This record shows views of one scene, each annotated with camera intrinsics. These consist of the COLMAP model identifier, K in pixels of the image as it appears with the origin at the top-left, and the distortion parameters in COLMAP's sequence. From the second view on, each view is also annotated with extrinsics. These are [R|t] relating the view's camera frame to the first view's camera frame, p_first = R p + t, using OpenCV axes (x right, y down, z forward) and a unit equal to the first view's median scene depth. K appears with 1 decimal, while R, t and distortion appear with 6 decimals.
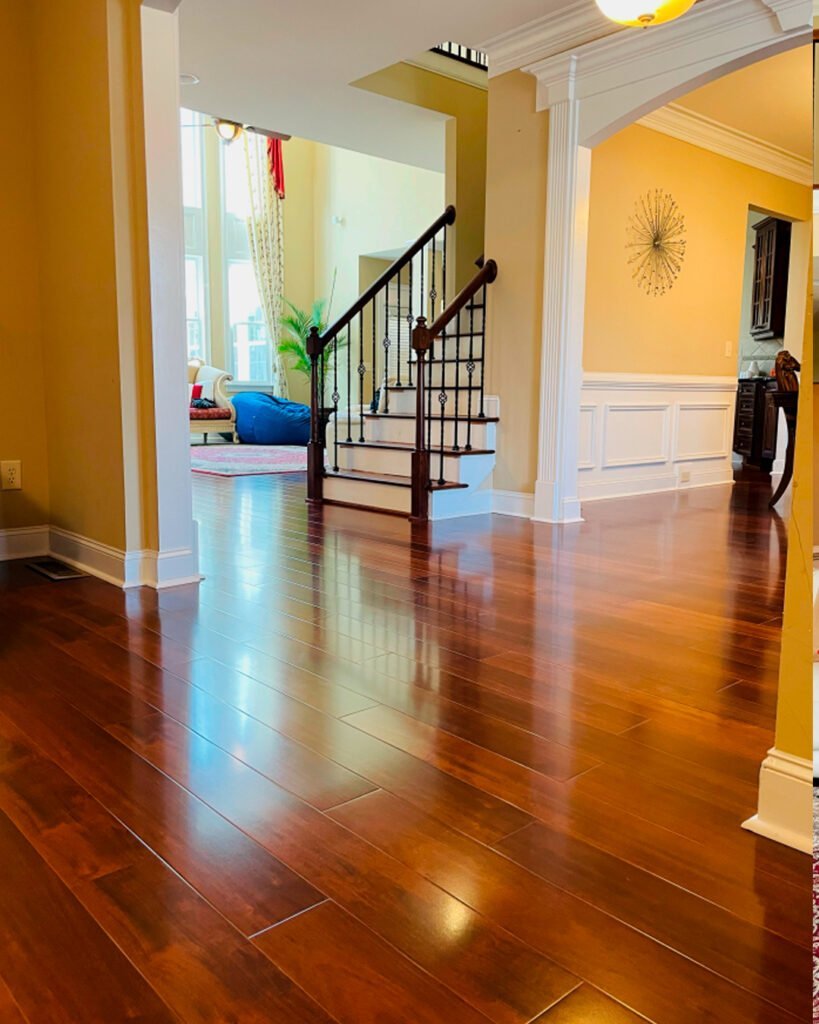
lens RADIAL K [[889.1, 0, 409.5], [0, 889.1, 512.0], [0, 0, 1]] dist [0.074156, 0.001617]
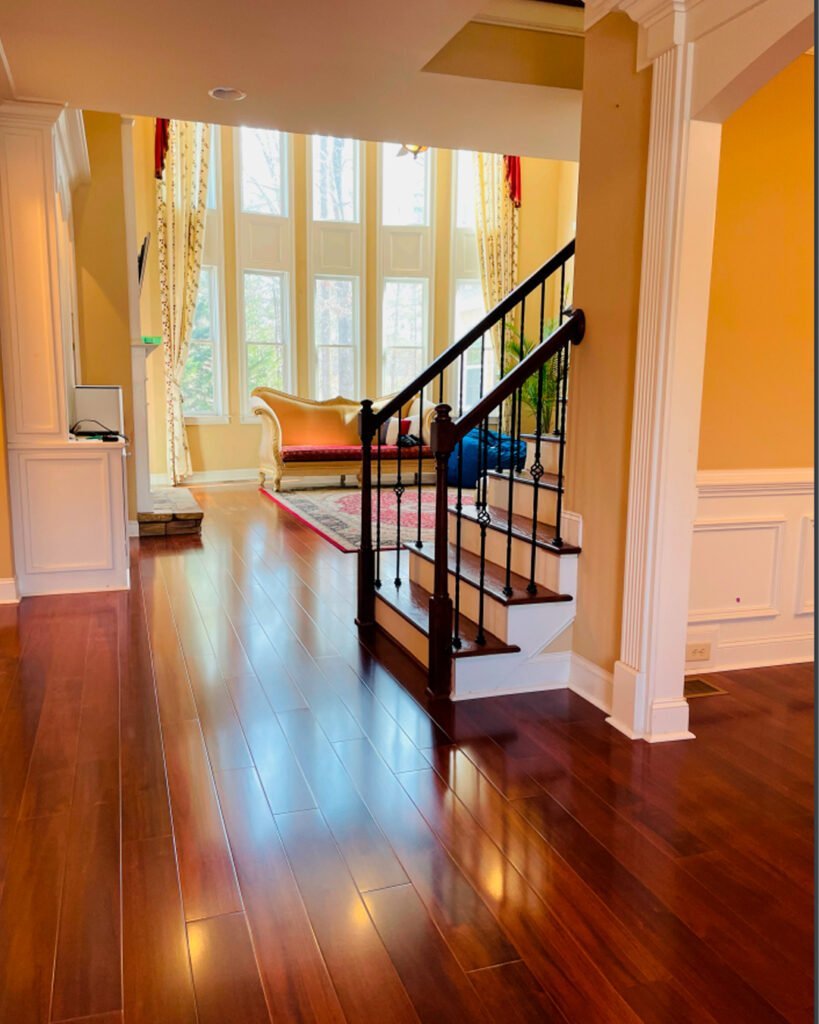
lens RADIAL K [[832.8, 0, 409.5], [0, 832.8, 512.0], [0, 0, 1]] dist [0.081403, -0.100612]
pose [[0.909177, 0.067427, -0.410916, 0.211349], [-0.055279, 0.997613, 0.041390, -0.134699], [0.412725, -0.014915, 0.910733, 0.342904]]
